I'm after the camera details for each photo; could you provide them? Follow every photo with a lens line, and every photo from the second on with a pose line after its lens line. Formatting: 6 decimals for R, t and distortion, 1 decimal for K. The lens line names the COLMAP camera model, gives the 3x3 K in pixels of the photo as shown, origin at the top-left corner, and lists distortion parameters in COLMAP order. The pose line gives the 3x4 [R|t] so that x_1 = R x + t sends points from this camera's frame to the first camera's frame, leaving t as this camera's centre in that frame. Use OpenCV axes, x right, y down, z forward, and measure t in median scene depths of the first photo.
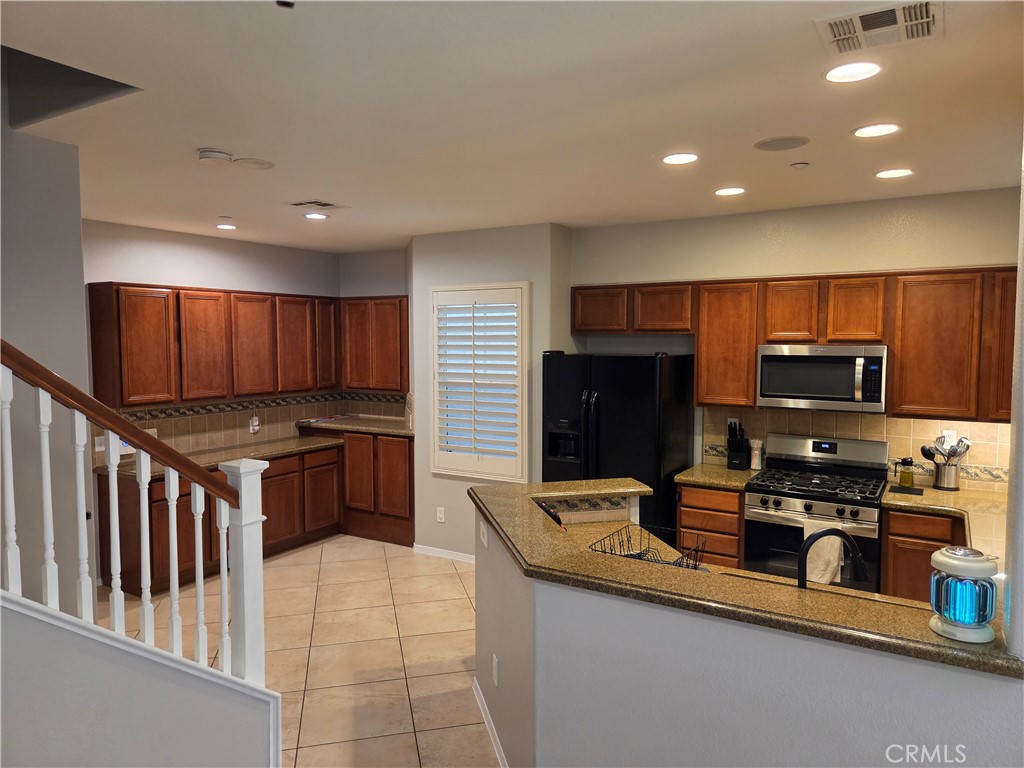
lens RADIAL K [[690.0, 0, 516.8], [0, 690.0, 376.8], [0, 0, 1]] dist [0.038984, -0.005020]
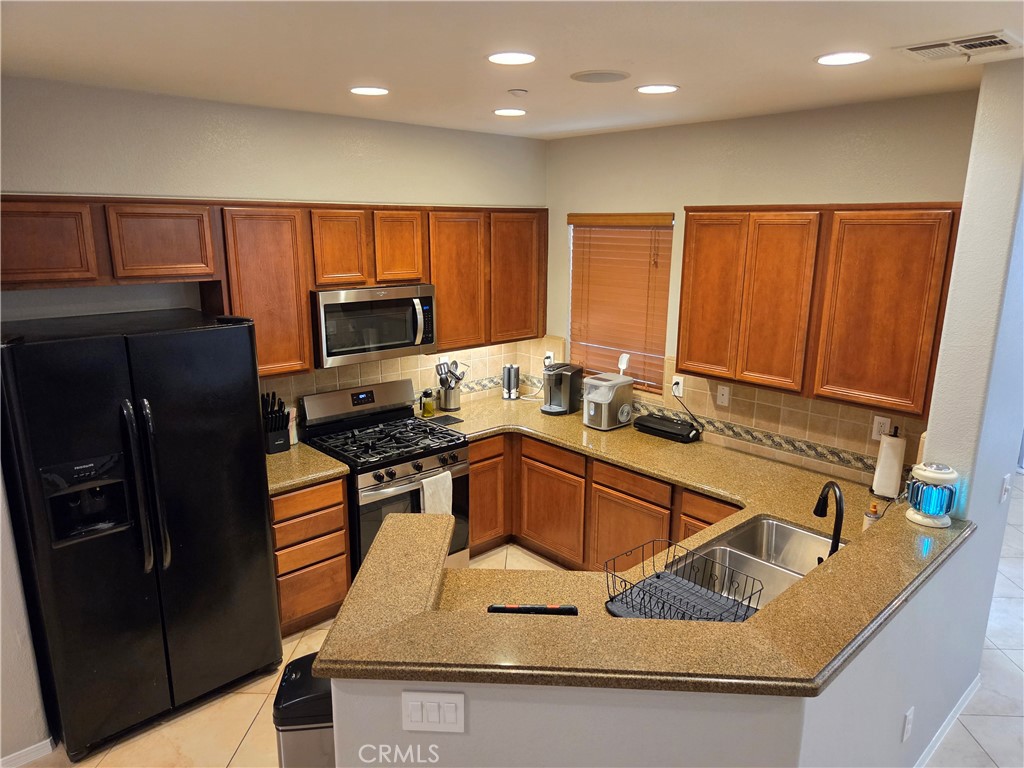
lens RADIAL K [[690.0, 0, 508.0], [0, 690.0, 389.9], [0, 0, 1]] dist [0.038984, -0.005020]
pose [[0.277193, -0.227916, 0.933391, -0.350554], [0.049071, 0.973549, 0.223148, -0.102957], [-0.959560, -0.016053, 0.281045, 0.573082]]
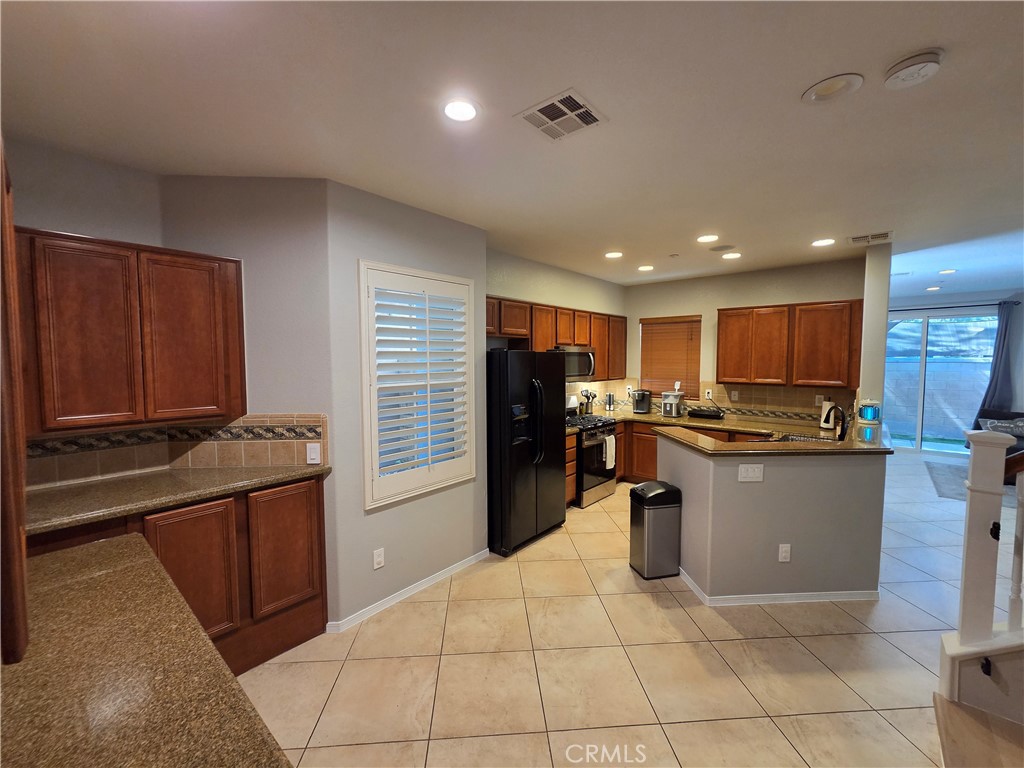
lens RADIAL K [[420.9, 0, 514.8], [0, 420.9, 380.9], [0, 0, 1]] dist [-0.001393, -0.000350]
pose [[0.165820, -0.058870, 0.984397, -0.672959], [0.056379, 0.997150, 0.050136, -0.019600], [-0.984543, 0.047186, 0.168666, 0.943697]]
